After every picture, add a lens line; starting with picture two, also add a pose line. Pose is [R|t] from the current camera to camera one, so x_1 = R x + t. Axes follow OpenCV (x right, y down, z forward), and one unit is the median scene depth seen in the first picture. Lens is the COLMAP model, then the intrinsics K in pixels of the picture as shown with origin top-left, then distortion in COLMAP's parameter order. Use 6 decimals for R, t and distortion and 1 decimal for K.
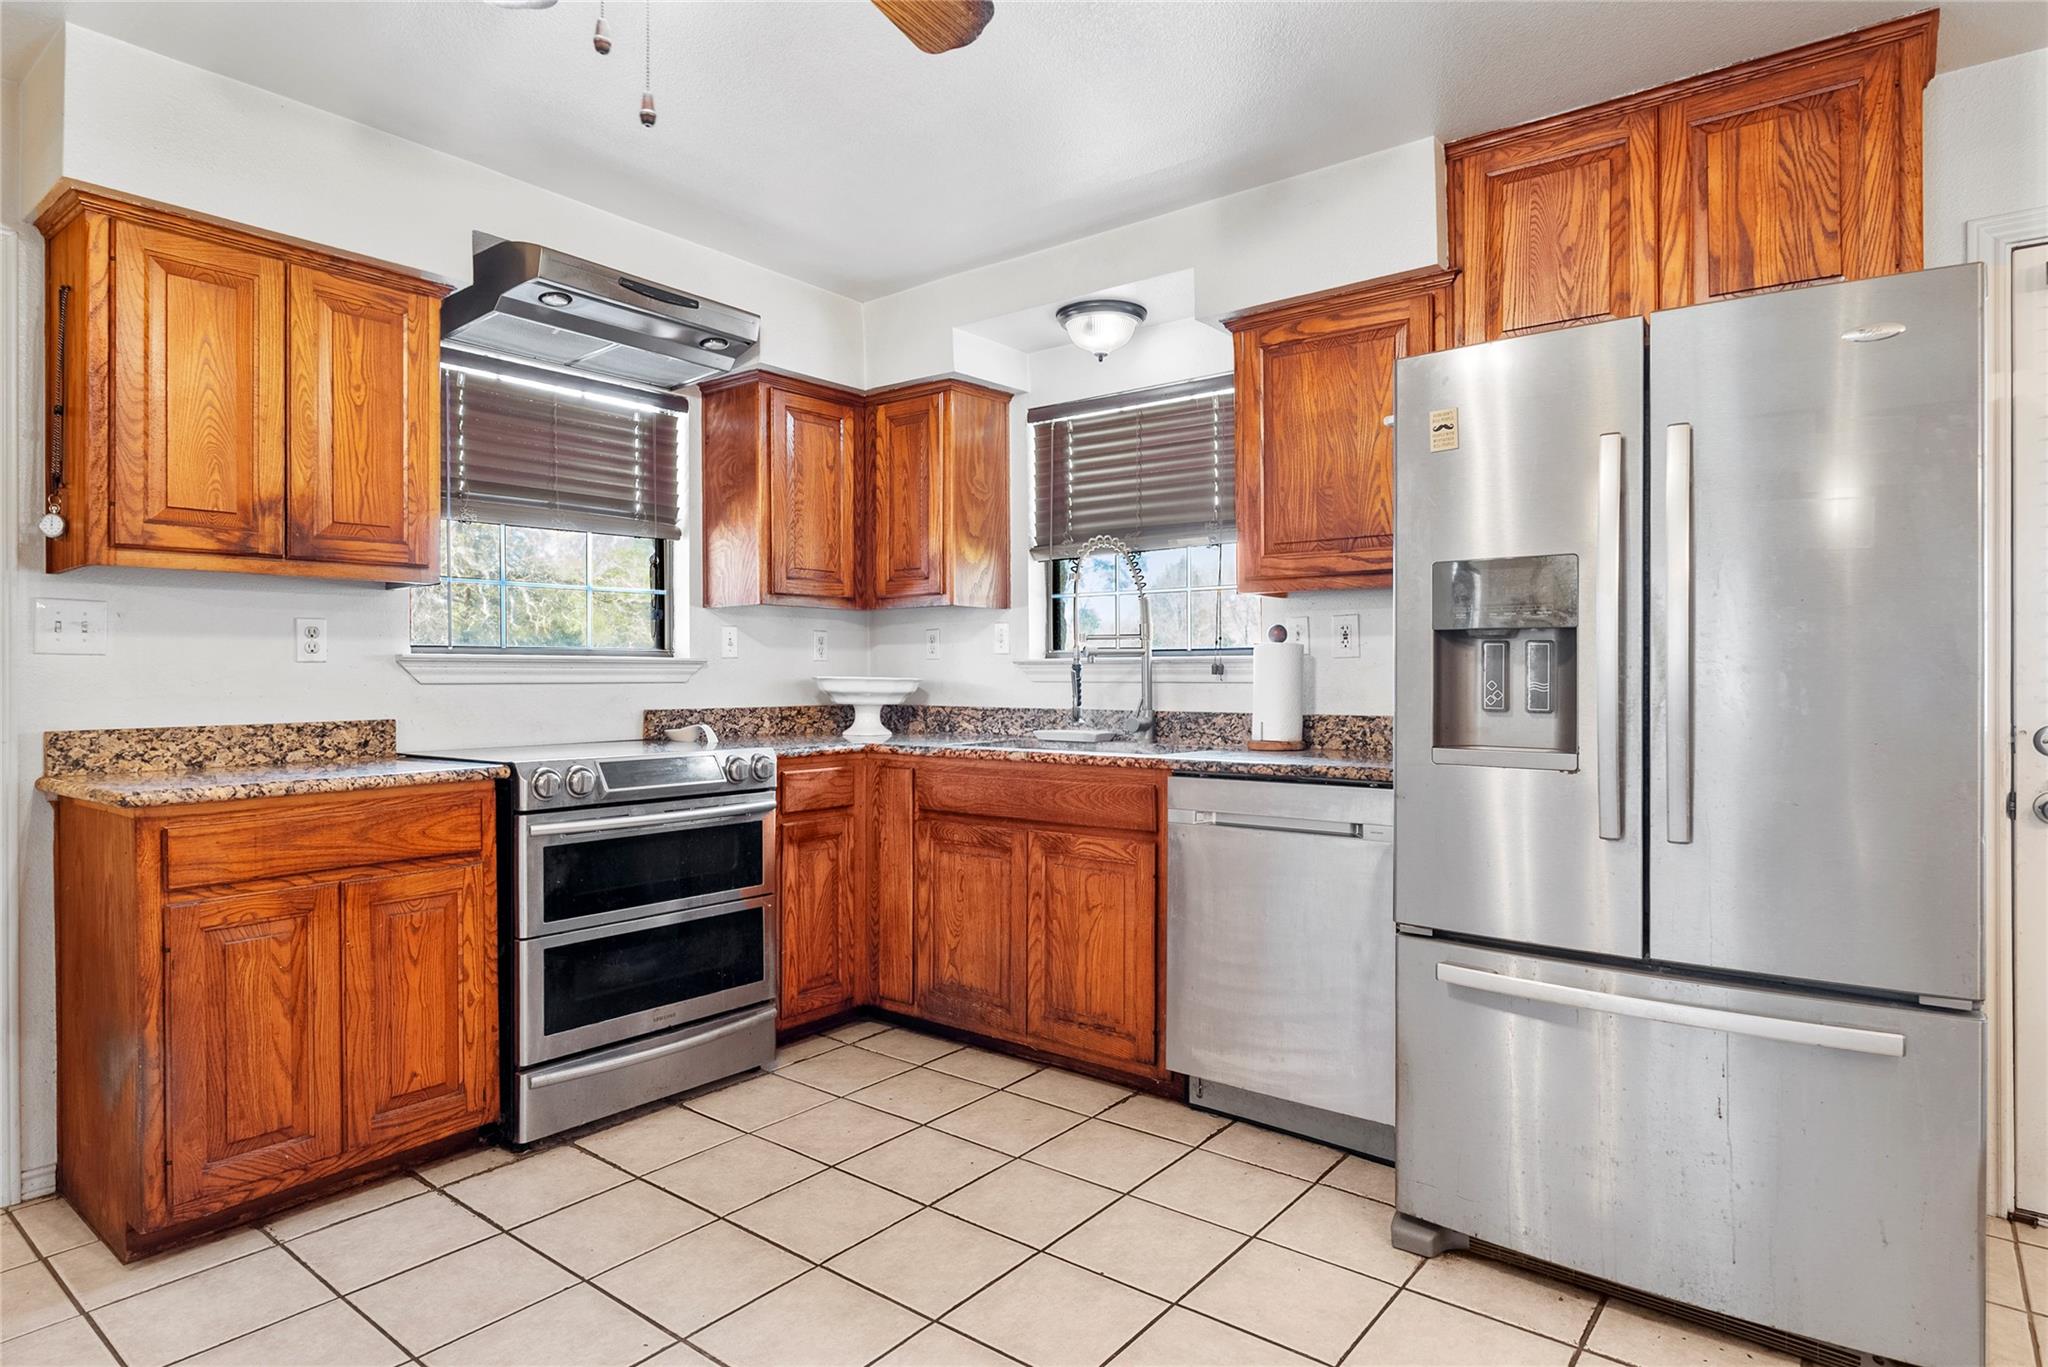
lens RADIAL K [[1126.1, 0, 1024.0], [0, 1126.1, 683.5], [0, 0, 1]] dist [0.019865, -0.000149]
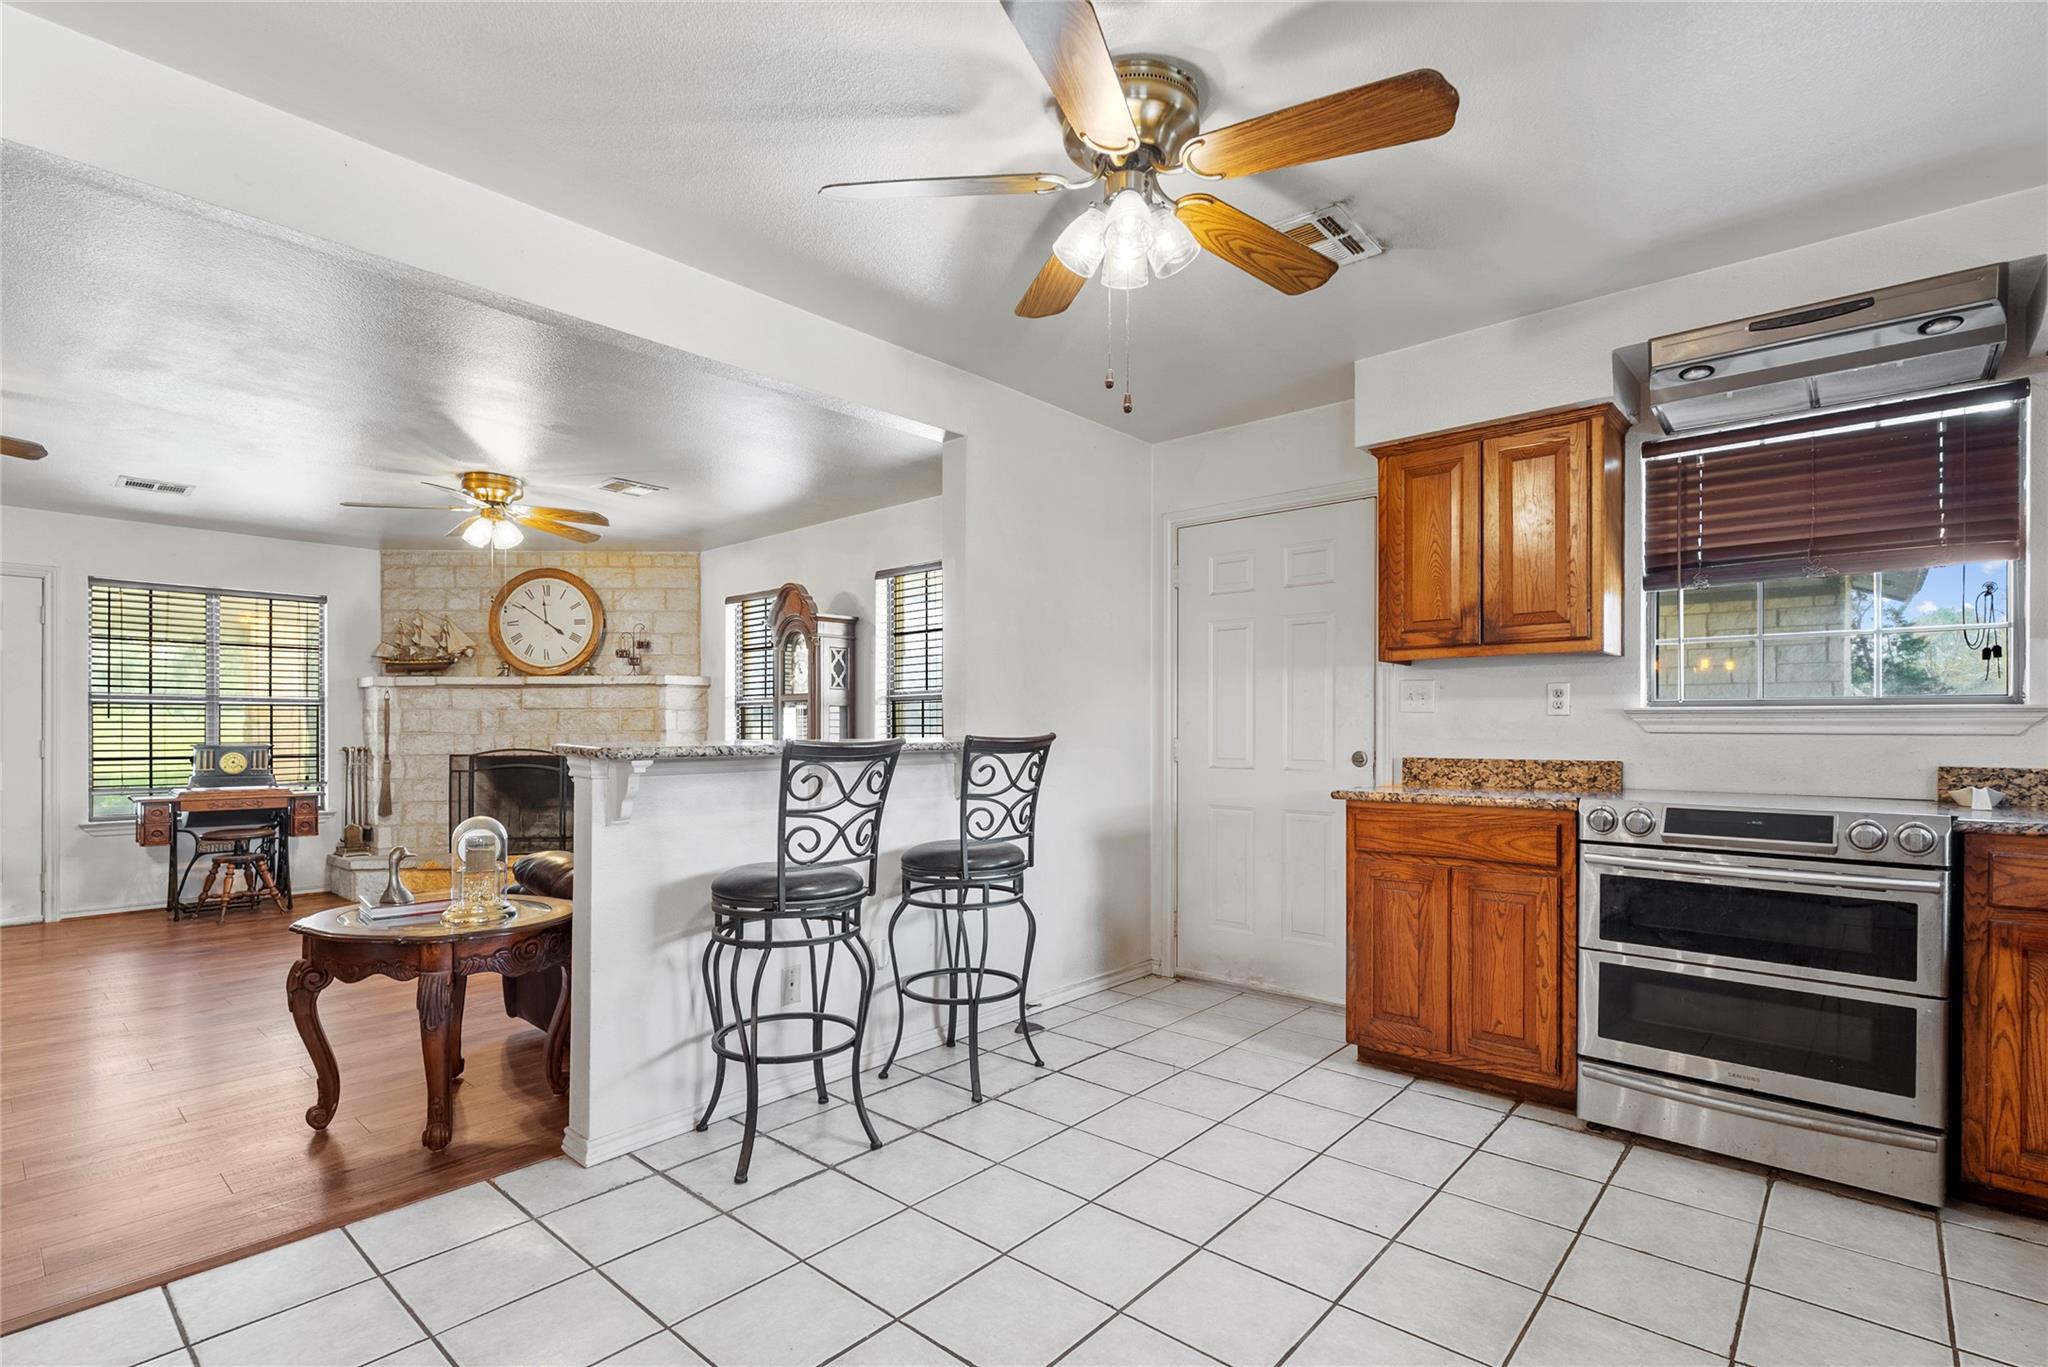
lens RADIAL K [[964.1, 0, 1024.9], [0, 964.1, 724.4], [0, 0, 1]] dist [-0.000417, -0.000337]
pose [[-0.047841, -0.000205, -0.998855, 0.611916], [-0.009250, 0.999957, 0.000238, -0.002981], [0.998812, 0.009251, -0.047841, 0.476627]]
